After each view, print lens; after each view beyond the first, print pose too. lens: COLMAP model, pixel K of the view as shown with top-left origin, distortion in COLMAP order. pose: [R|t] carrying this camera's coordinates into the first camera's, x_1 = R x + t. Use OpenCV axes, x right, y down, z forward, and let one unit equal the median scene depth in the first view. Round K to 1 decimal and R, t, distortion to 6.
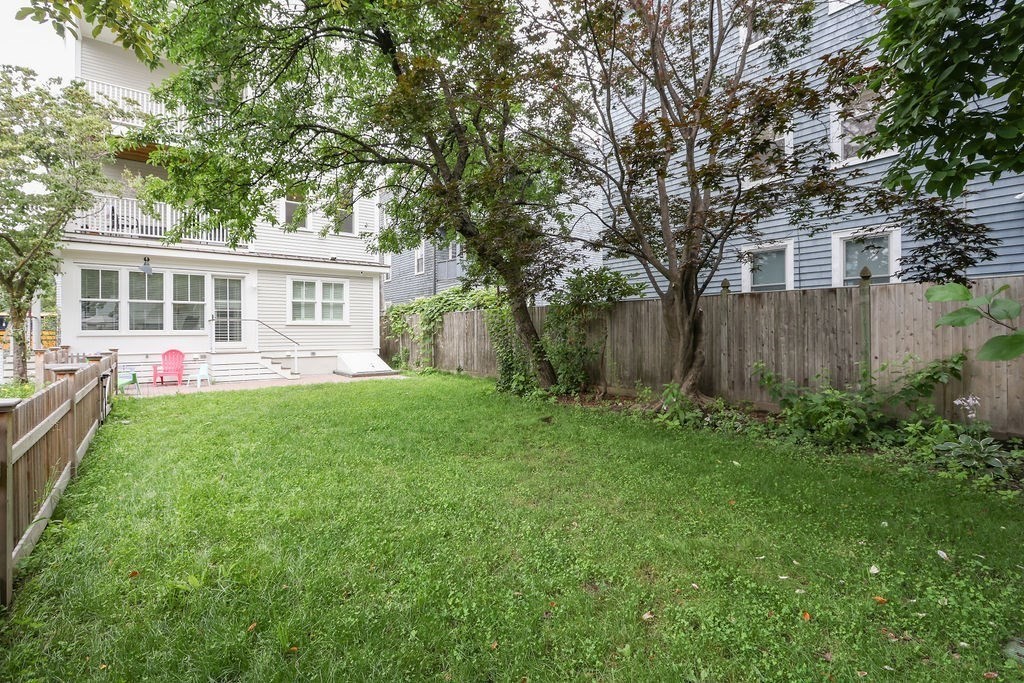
lens RADIAL K [[470.6, 0, 504.4], [0, 470.6, 331.5], [0, 0, 1]] dist [-0.003800, -0.000285]
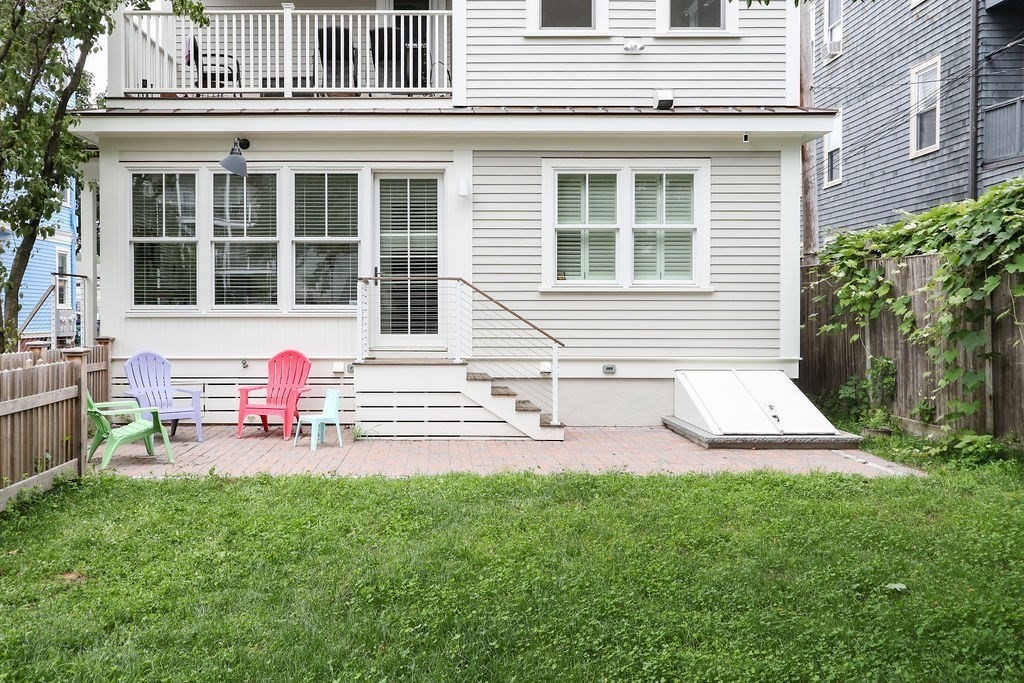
lens RADIAL K [[789.1, 0, 491.7], [0, 789.1, 320.8], [0, 0, 1]] dist [0.001467, -0.000875]
pose [[0.790554, 0.010468, -0.612302, -0.105926], [-0.004406, 0.999925, 0.011406, 0.002311], [0.612376, -0.006319, 0.790541, 0.472077]]
